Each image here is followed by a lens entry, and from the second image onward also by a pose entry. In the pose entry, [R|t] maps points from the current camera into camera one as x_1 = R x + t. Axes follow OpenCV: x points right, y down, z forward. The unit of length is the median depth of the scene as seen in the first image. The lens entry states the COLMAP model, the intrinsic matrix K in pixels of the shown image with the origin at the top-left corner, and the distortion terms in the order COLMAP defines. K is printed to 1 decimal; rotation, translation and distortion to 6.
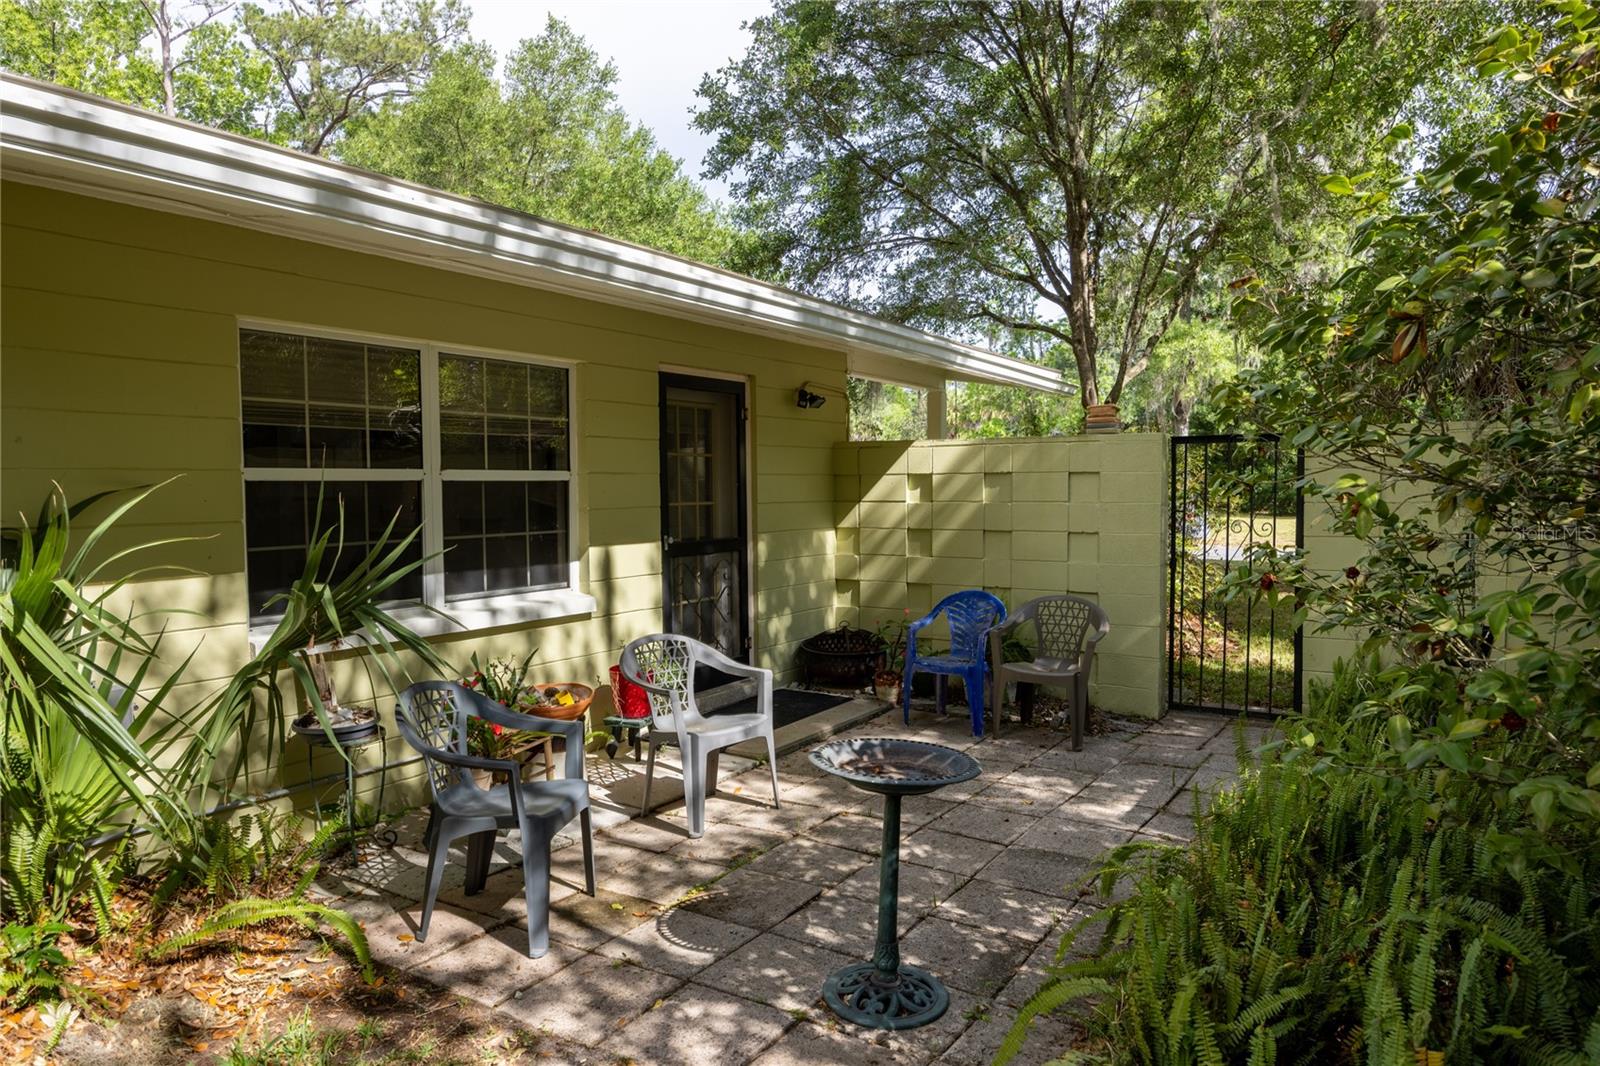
lens RADIAL K [[1050.8, 0, 793.8], [0, 1050.8, 536.2], [0, 0, 1]] dist [-0.006706, 0.001067]
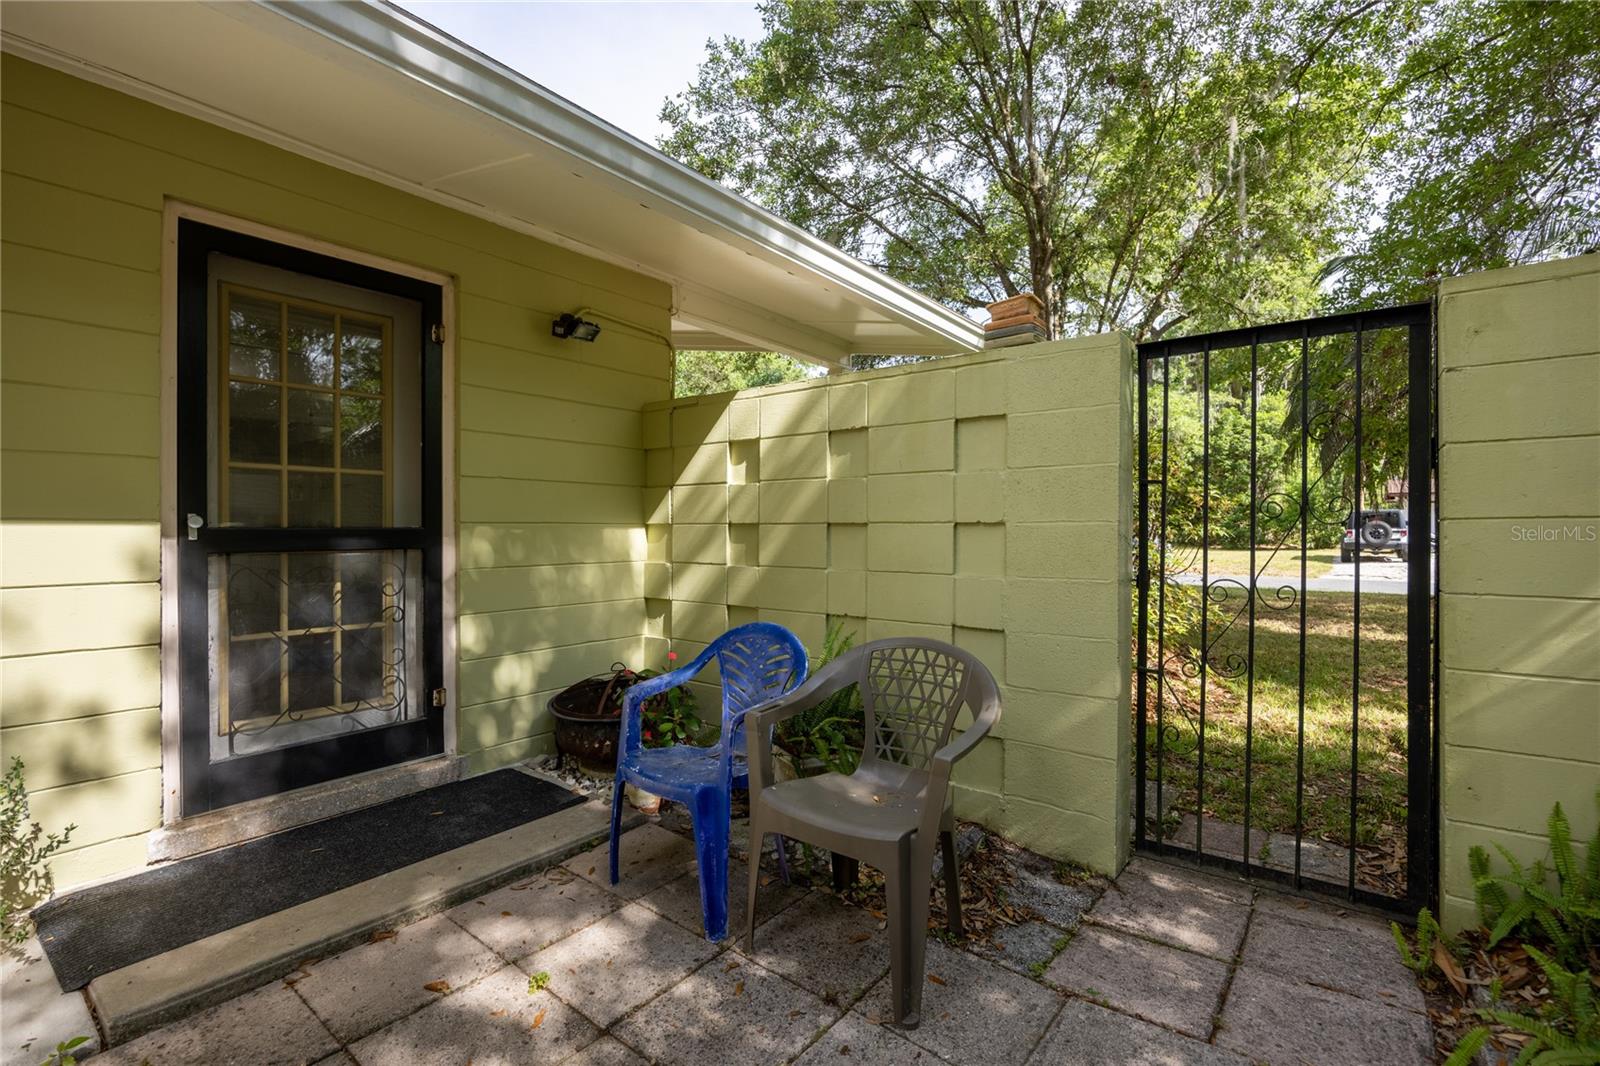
lens RADIAL K [[733.3, 0, 808.8], [0, 733.3, 530.6], [0, 0, 1]] dist [-0.006166, -0.000183]
pose [[0.996432, 0.009763, -0.083831, 0.198978], [-0.013835, 0.998745, -0.048133, 0.019012], [0.083256, 0.049121, 0.995317, 0.548054]]
